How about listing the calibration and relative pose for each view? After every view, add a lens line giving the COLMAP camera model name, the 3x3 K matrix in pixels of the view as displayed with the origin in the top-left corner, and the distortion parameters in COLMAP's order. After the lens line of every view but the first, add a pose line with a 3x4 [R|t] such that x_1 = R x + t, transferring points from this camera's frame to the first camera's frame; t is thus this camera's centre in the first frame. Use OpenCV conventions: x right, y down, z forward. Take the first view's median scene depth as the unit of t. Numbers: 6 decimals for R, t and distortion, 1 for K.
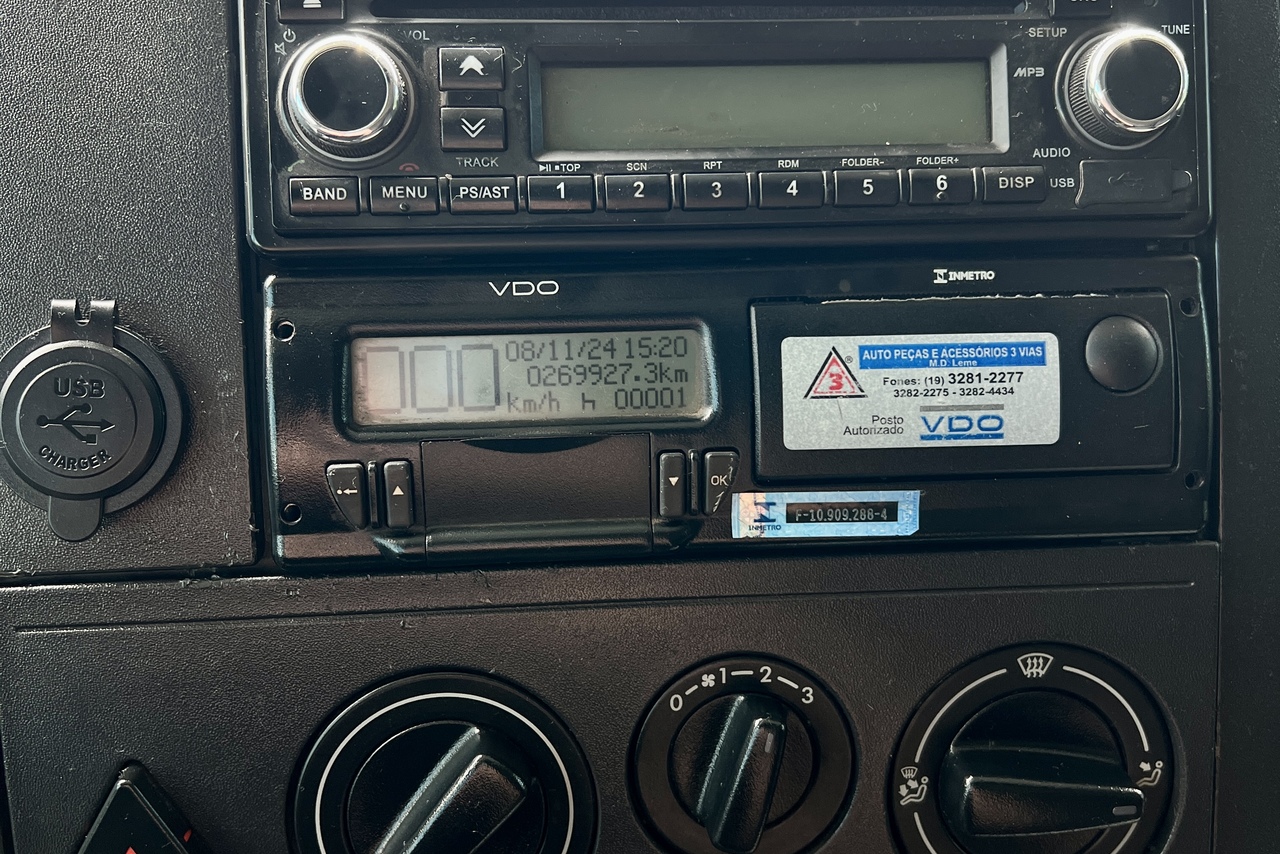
lens RADIAL K [[1266.8, 0, 644.3], [0, 1266.8, 429.9], [0, 0, 1]] dist [0.073417, 0.000000]
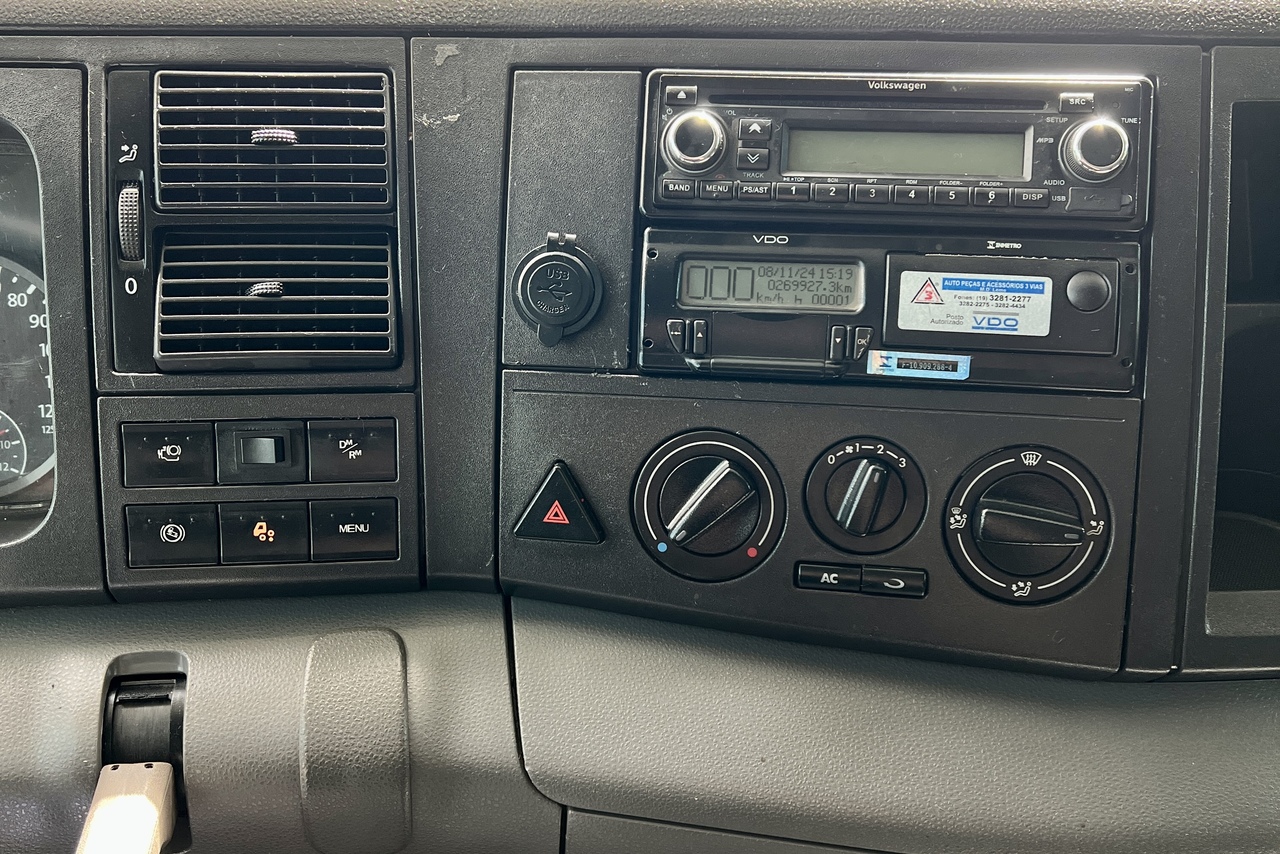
lens RADIAL K [[1266.8, 0, 627.9], [0, 1266.8, 421.8], [0, 0, 1]] dist [0.073417, 0.000000]
pose [[0.975401, 0.081731, -0.204727, 0.117108], [-0.089594, 0.995544, -0.029418, 0.250848], [0.201411, 0.047036, 0.978377, -0.974310]]
